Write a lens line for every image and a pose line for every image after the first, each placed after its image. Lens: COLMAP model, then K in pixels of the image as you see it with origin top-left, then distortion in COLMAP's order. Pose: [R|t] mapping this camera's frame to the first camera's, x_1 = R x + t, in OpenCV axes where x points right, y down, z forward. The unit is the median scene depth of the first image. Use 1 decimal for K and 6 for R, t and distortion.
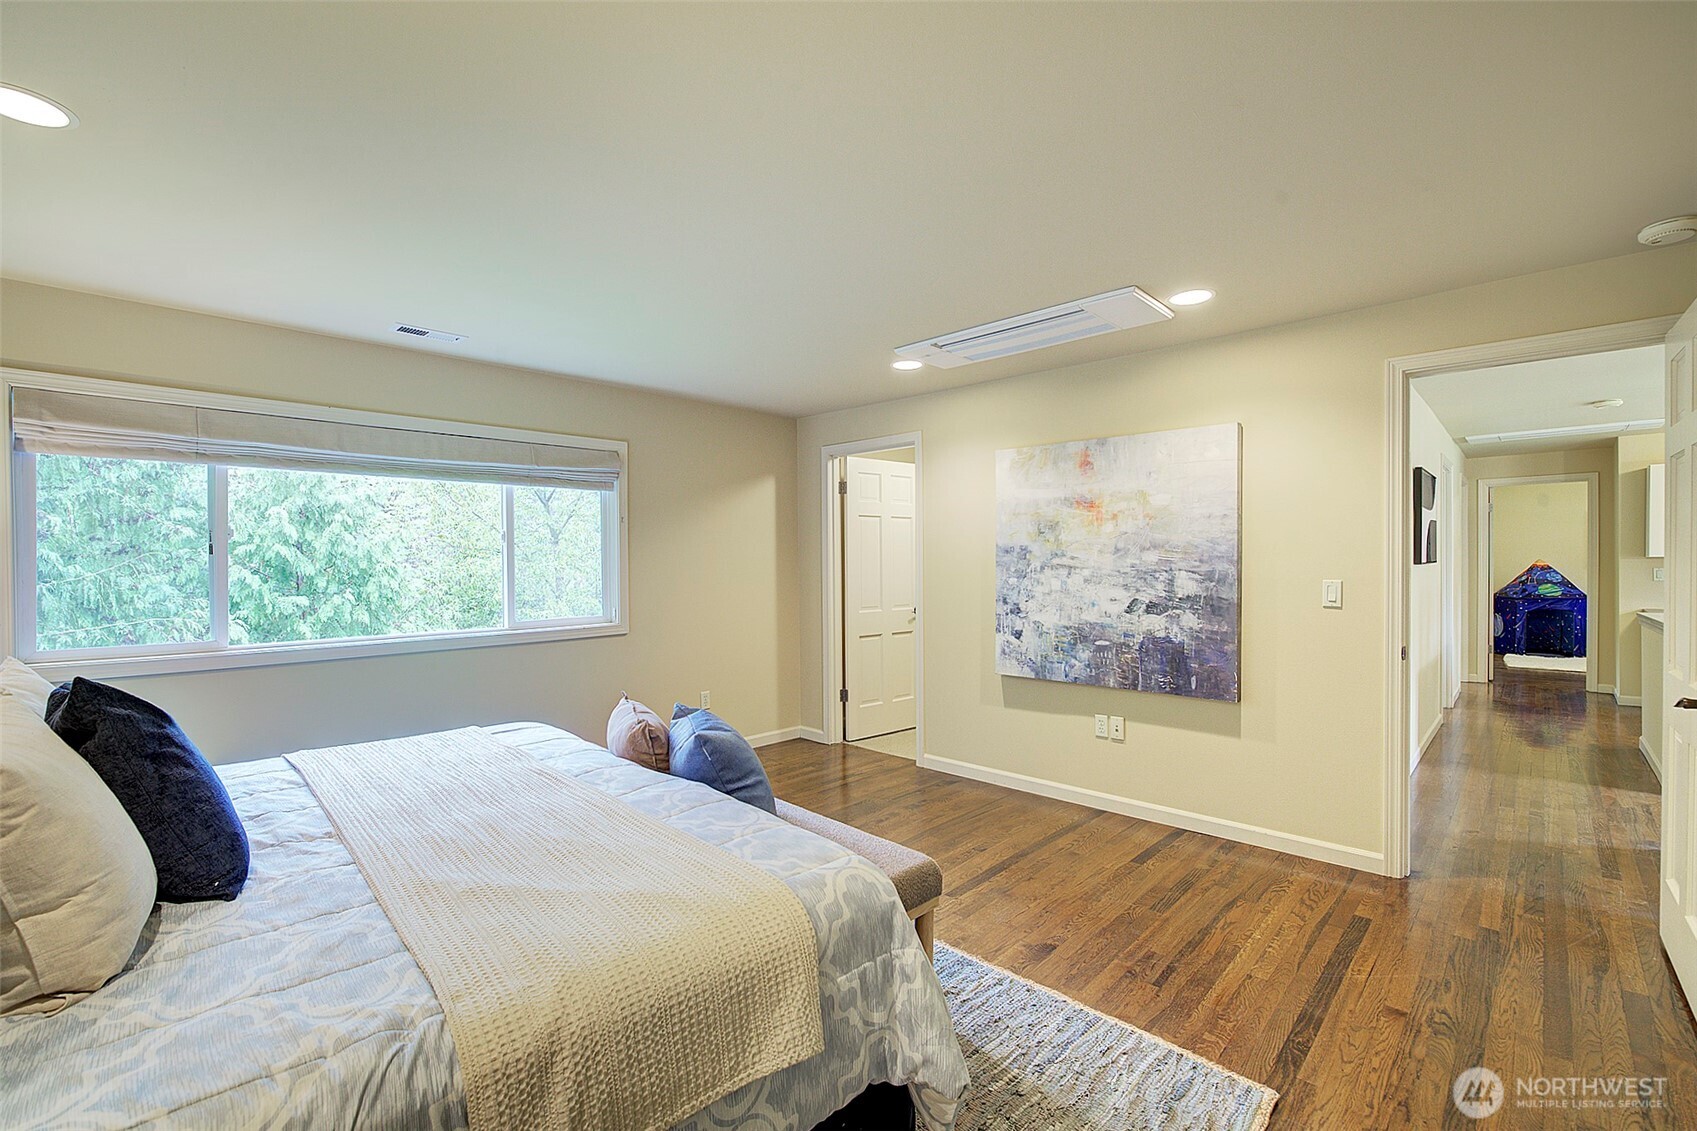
lens RADIAL K [[731.8, 0, 847.8], [0, 731.8, 568.2], [0, 0, 1]] dist [-0.012437, -0.000610]
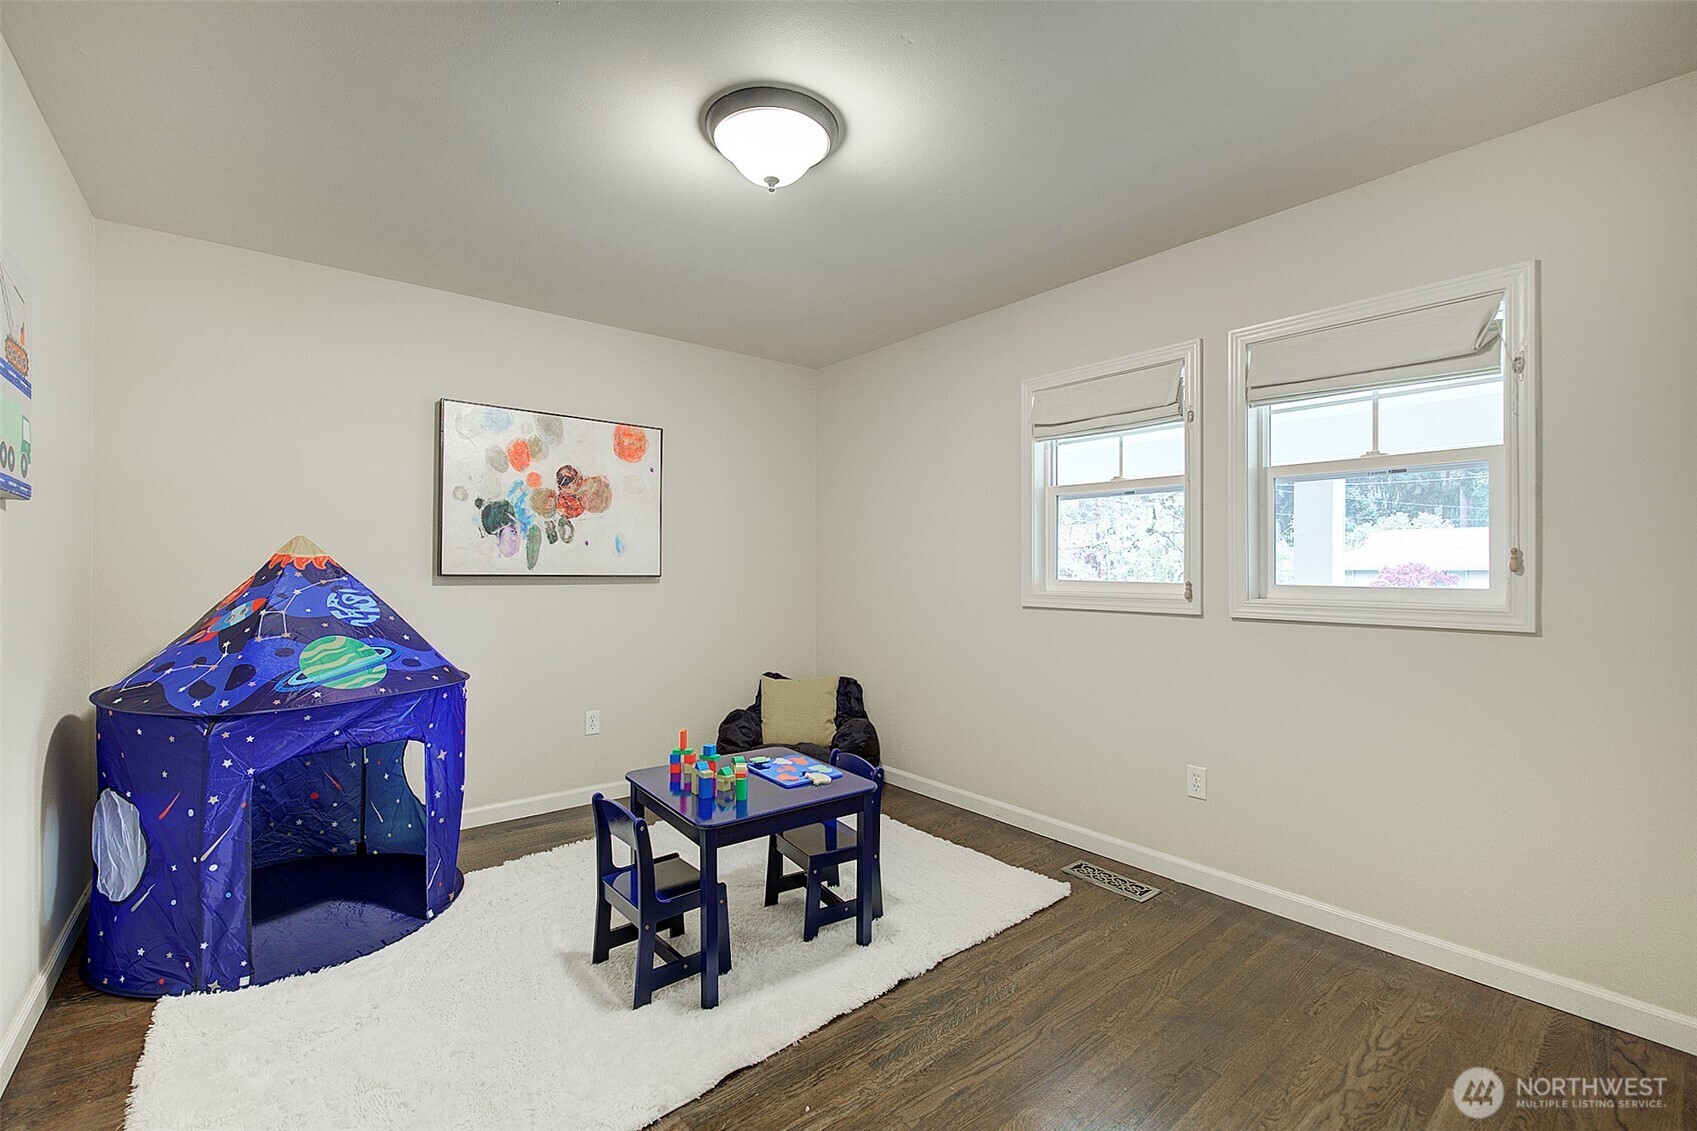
lens RADIAL K [[731.8, 0, 848.0], [0, 731.8, 561.6], [0, 0, 1]] dist [-0.012437, -0.000610]
pose [[0.119249, 0.001613, 0.992863, 0.742319], [-0.000224, 0.999999, -0.001598, -0.003304], [-0.992864, -0.000032, 0.119249, 0.794702]]
